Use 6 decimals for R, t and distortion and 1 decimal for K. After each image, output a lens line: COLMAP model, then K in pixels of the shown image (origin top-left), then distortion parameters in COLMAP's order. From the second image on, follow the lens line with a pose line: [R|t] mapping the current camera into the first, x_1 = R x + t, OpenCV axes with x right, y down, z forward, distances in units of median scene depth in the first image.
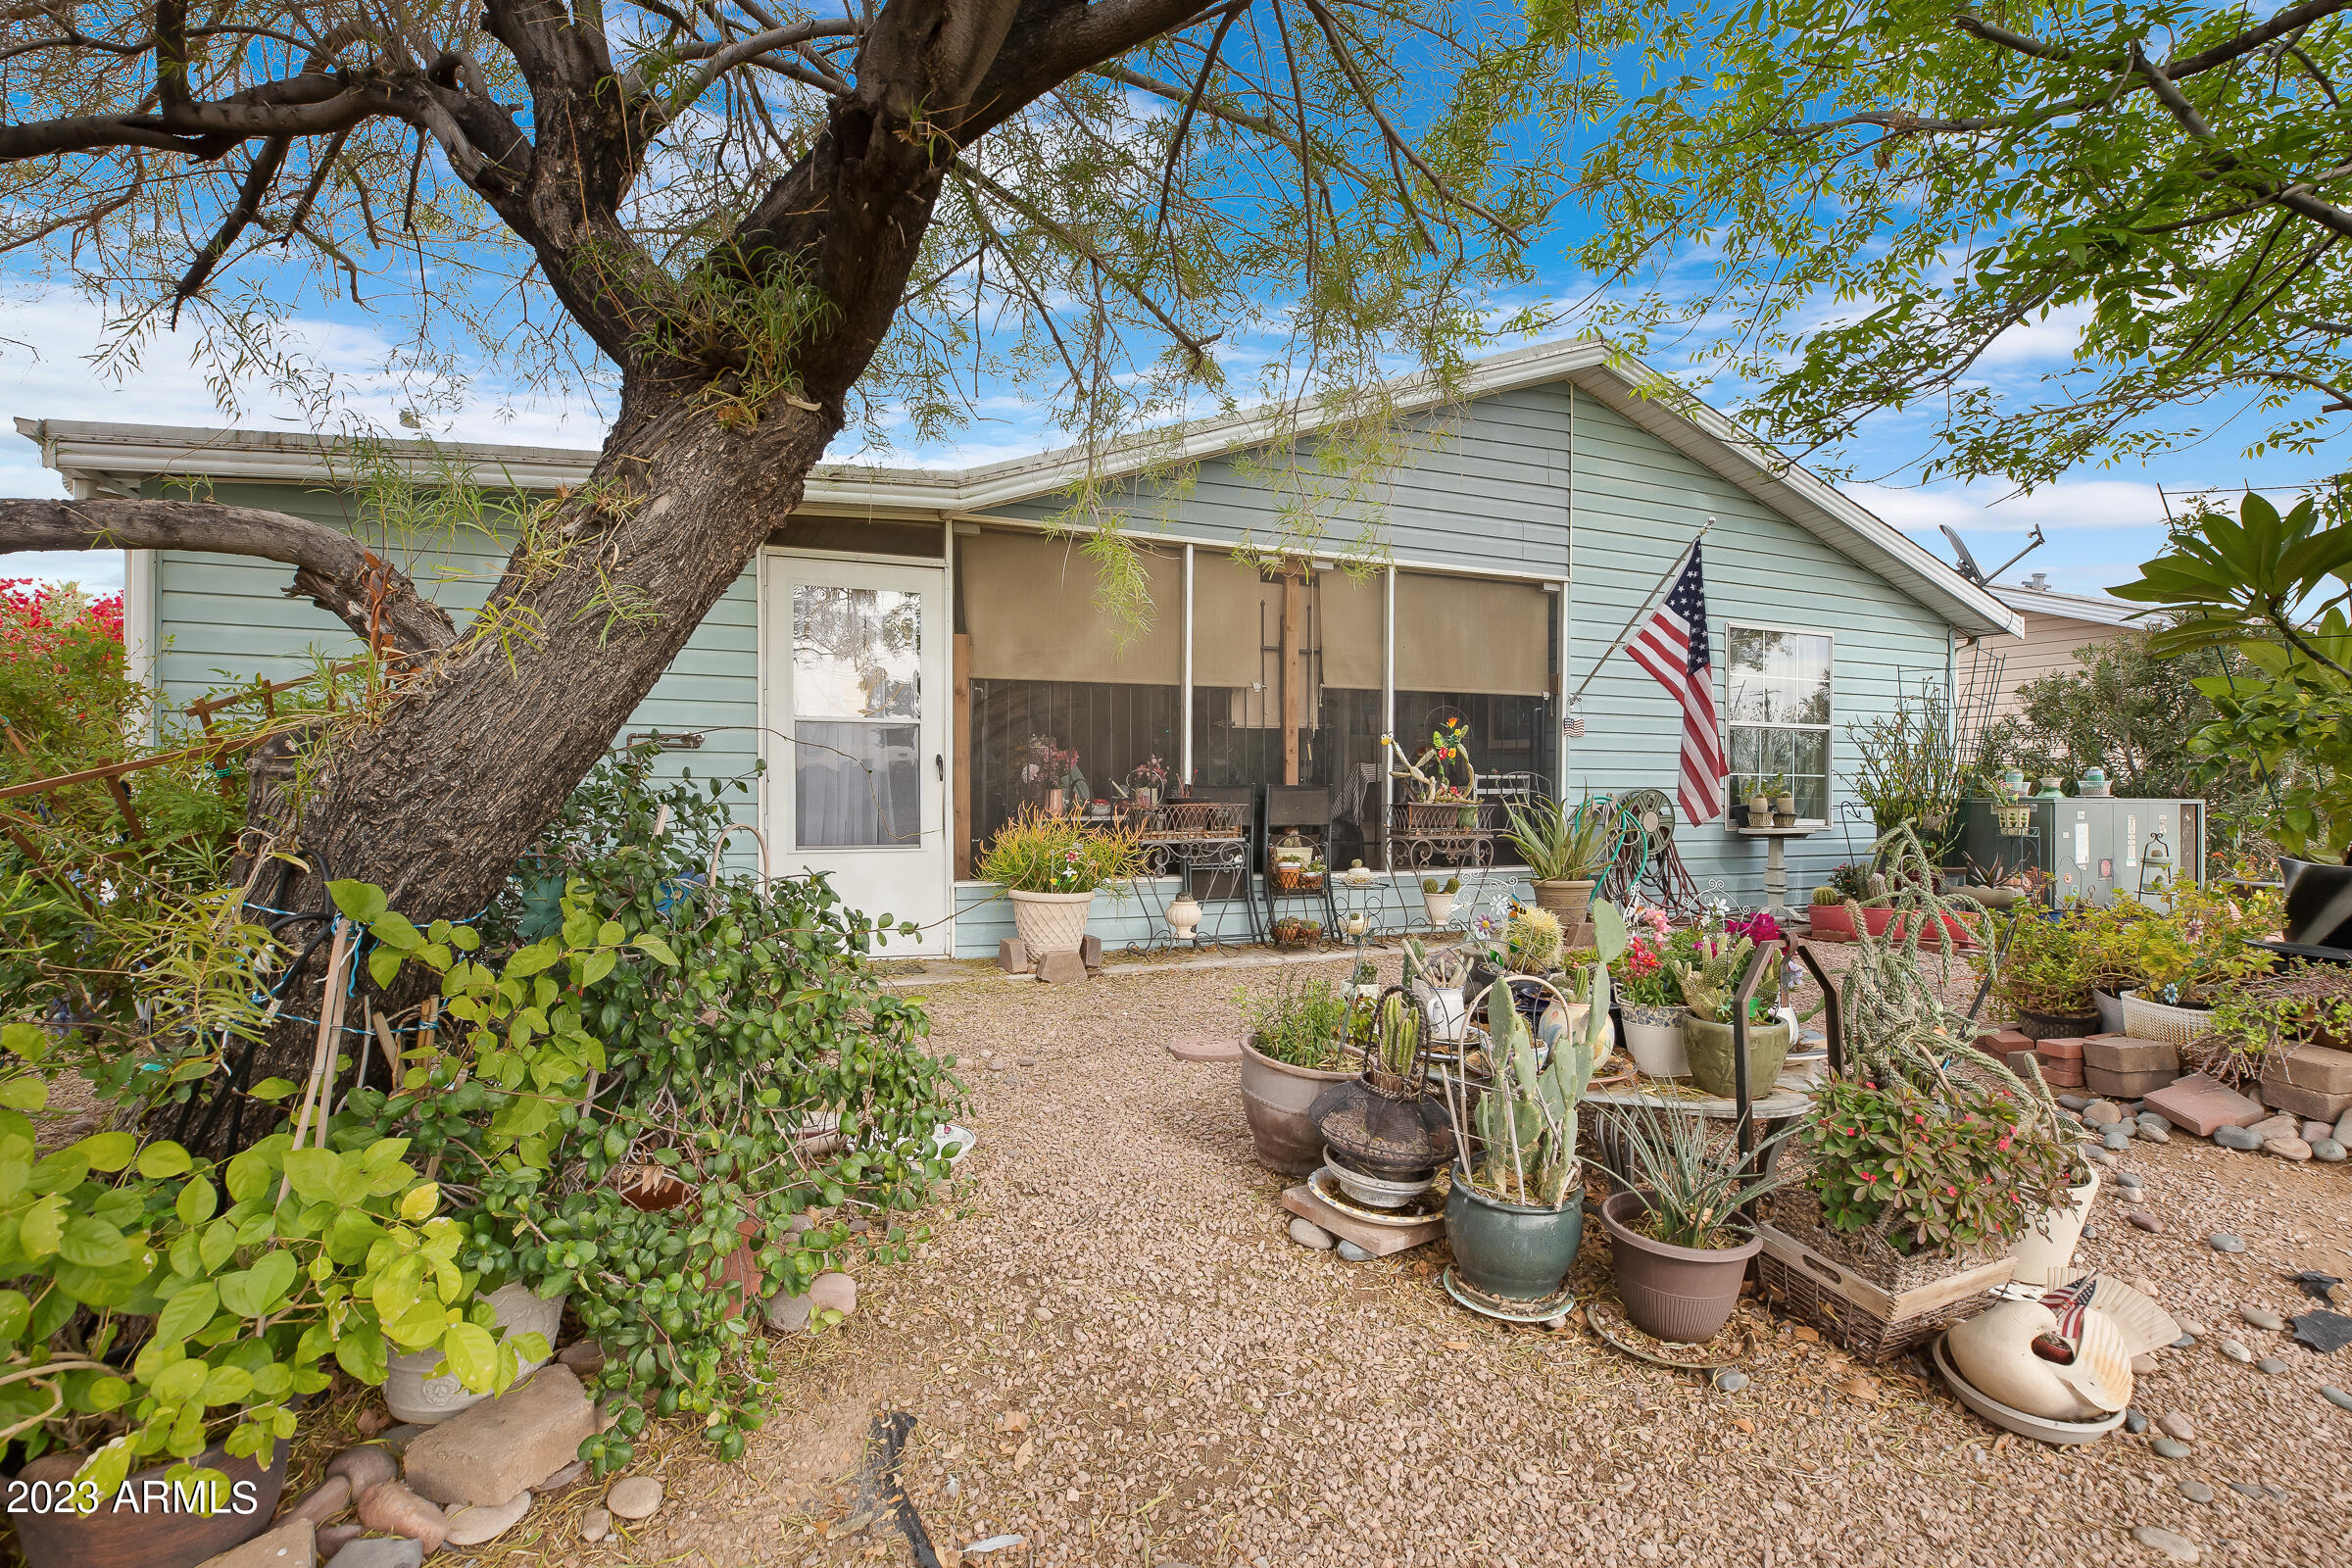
lens RADIAL K [[1136.9, 0, 1176.0], [0, 1136.9, 784.0], [0, 0, 1]] dist [-0.000402, 0.000014]
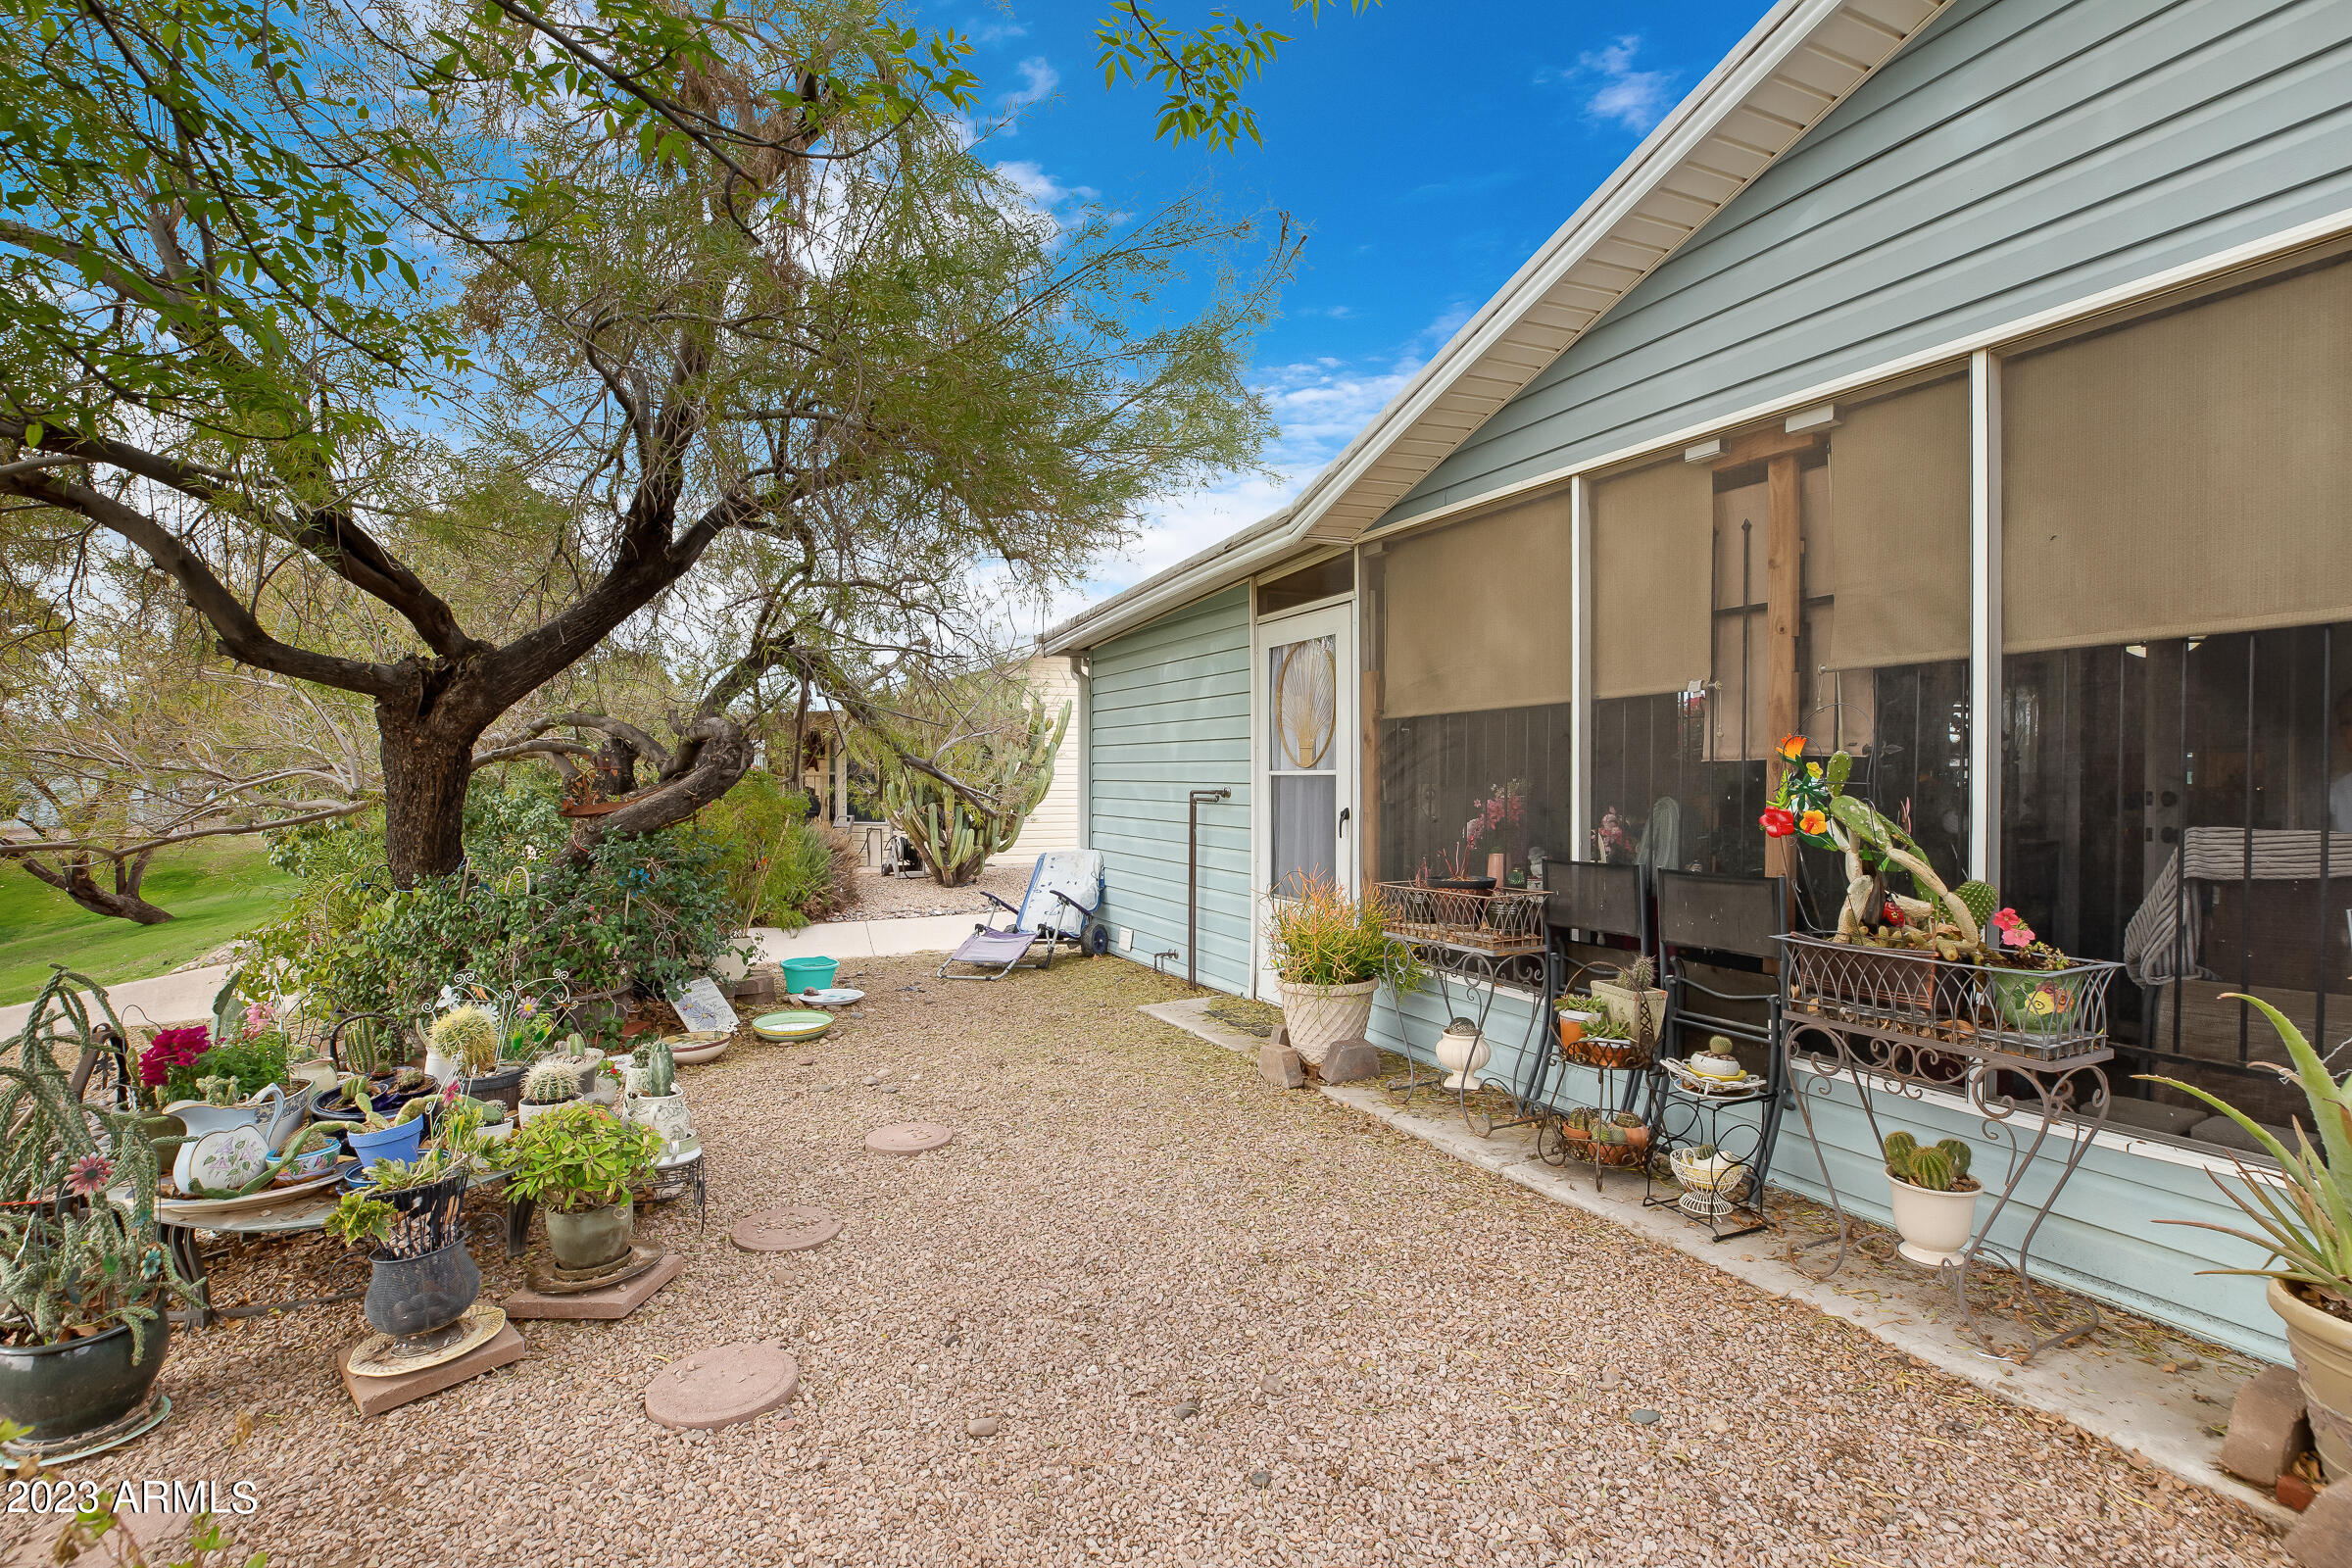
lens RADIAL K [[1136.9, 0, 1176.0], [0, 1136.9, 784.0], [0, 0, 1]] dist [-0.000402, 0.000014]
pose [[0.015184, 0.009738, -0.999837, 0.624408], [0.014381, 0.999847, 0.009956, -0.048648], [0.999781, -0.014529, 0.015041, 0.745898]]
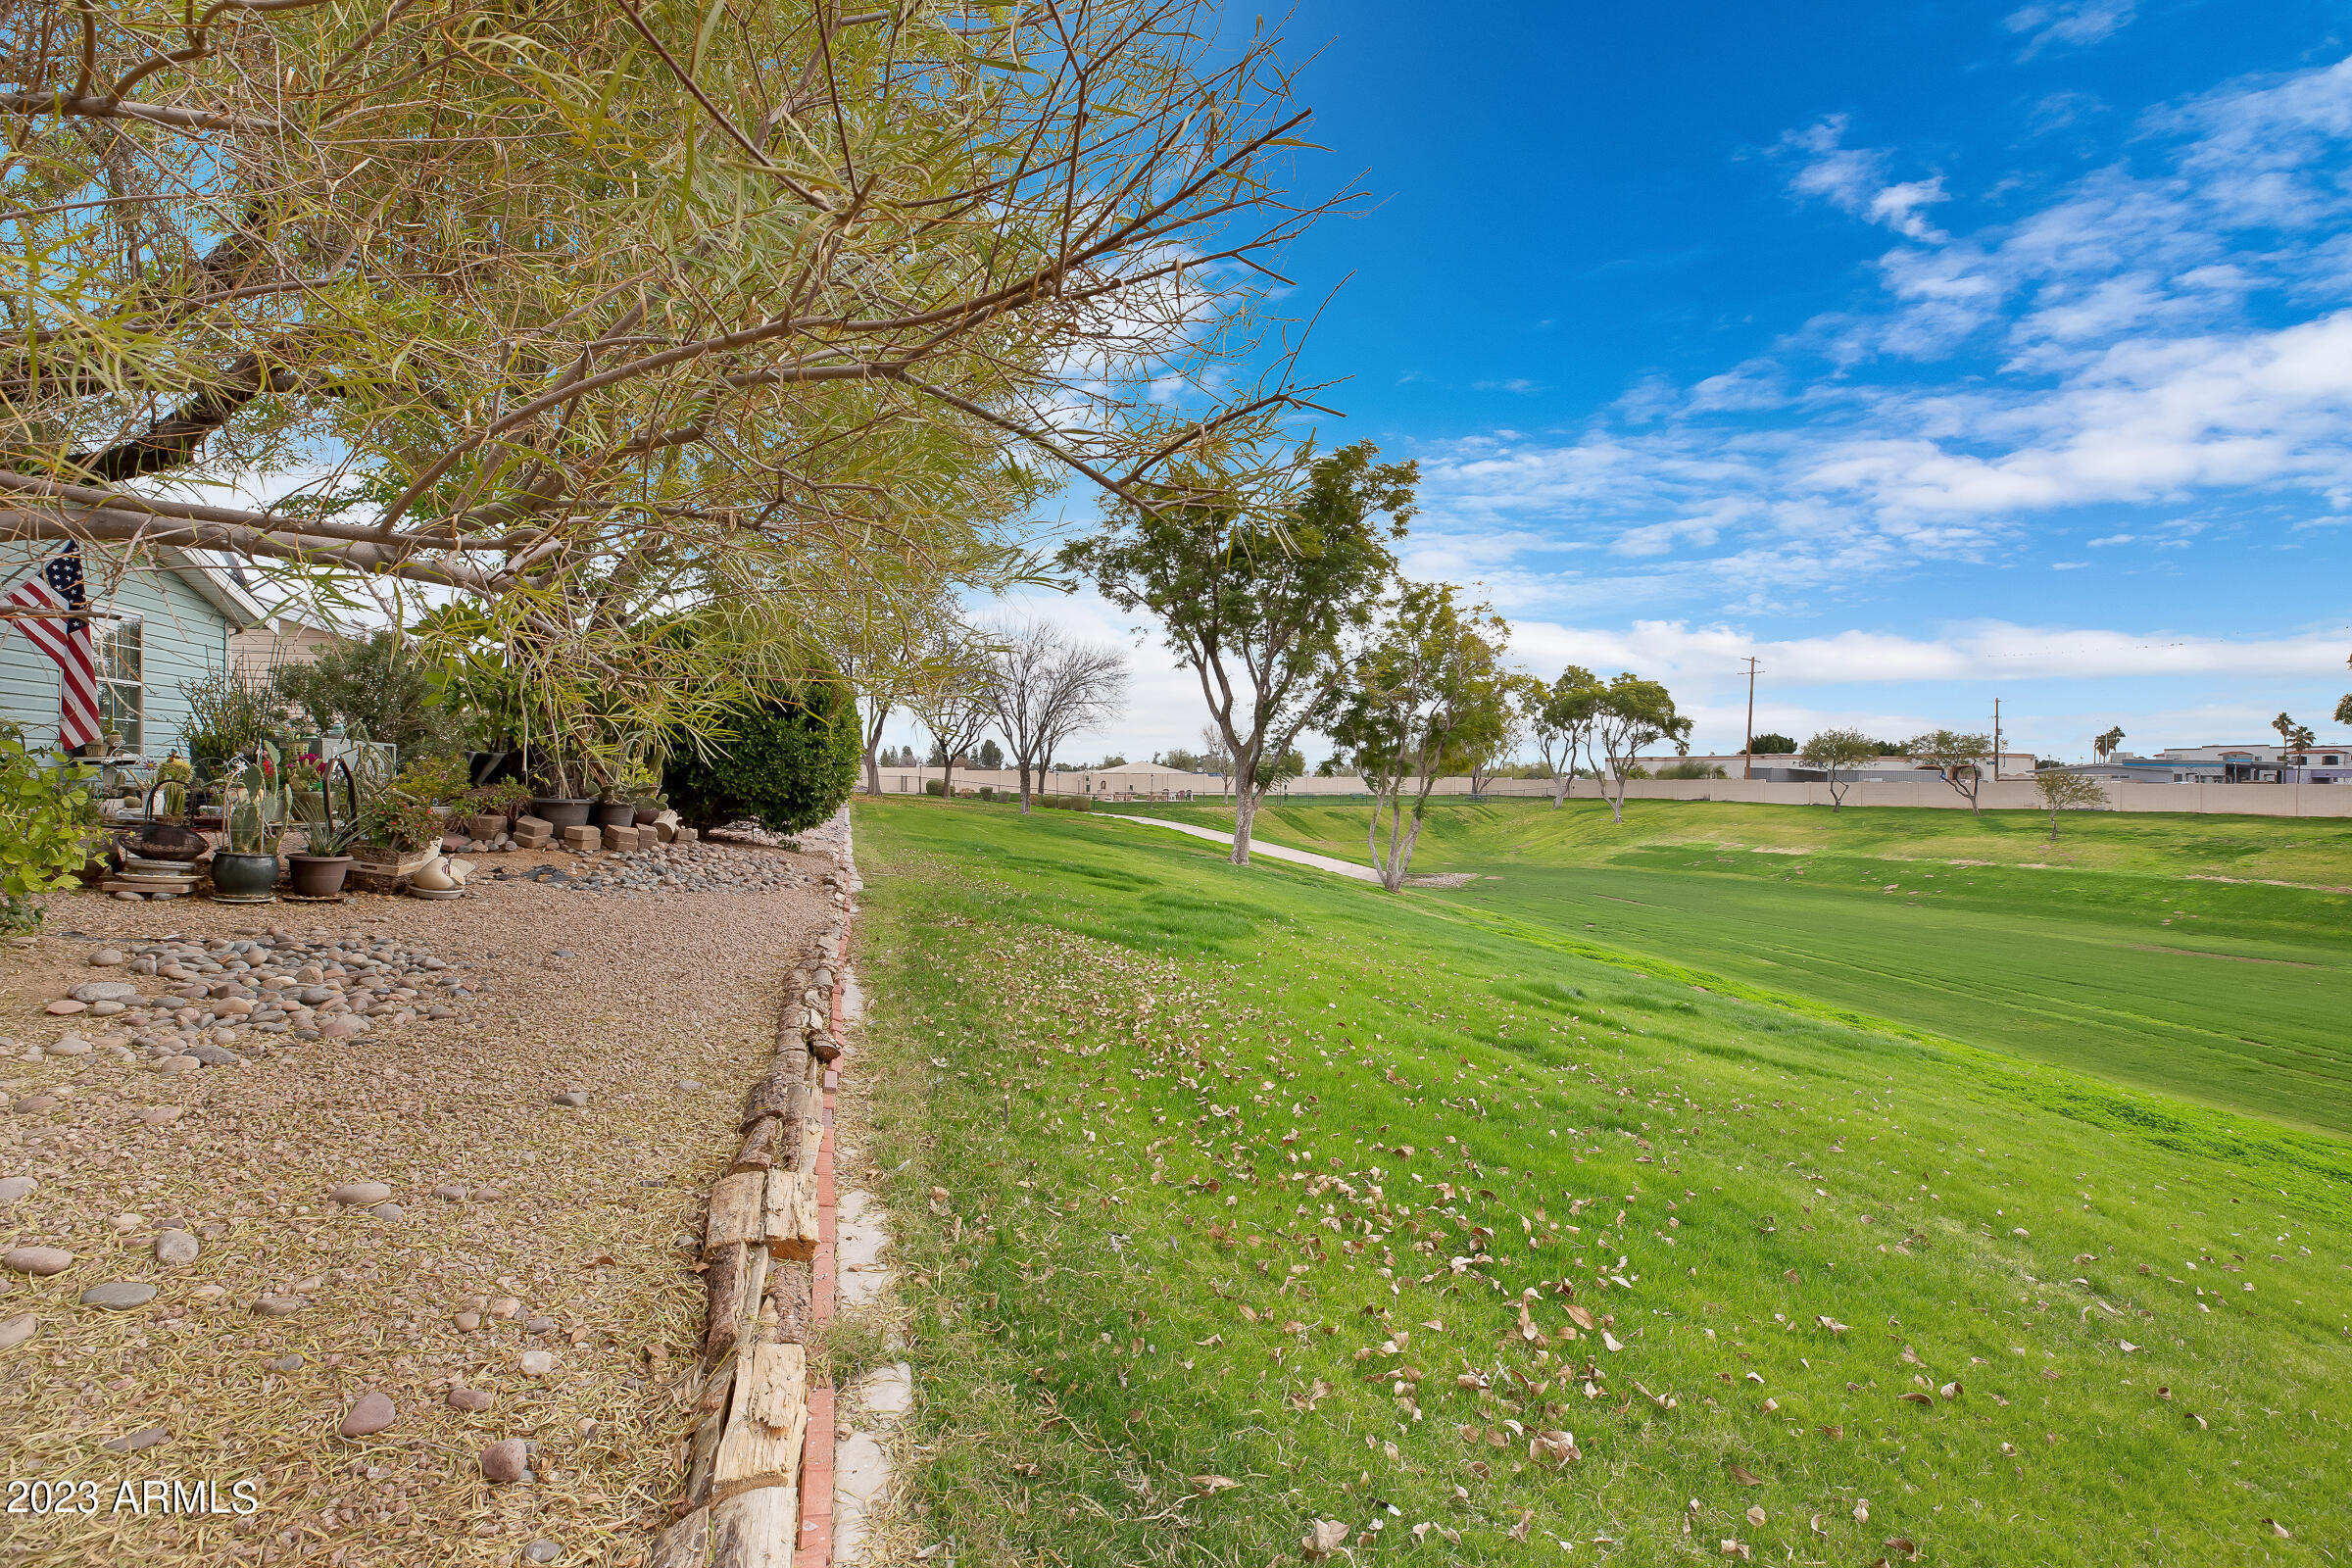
lens RADIAL K [[1087.2, 0, 1176.0], [0, 1087.2, 784.0], [0, 0, 1]] dist [0.000404, 0.000066]
pose [[0.159998, -0.010152, 0.987065, -0.644168], [-0.003725, 0.999934, 0.010888, 0.063563], [-0.987110, -0.005418, 0.159949, -0.514766]]
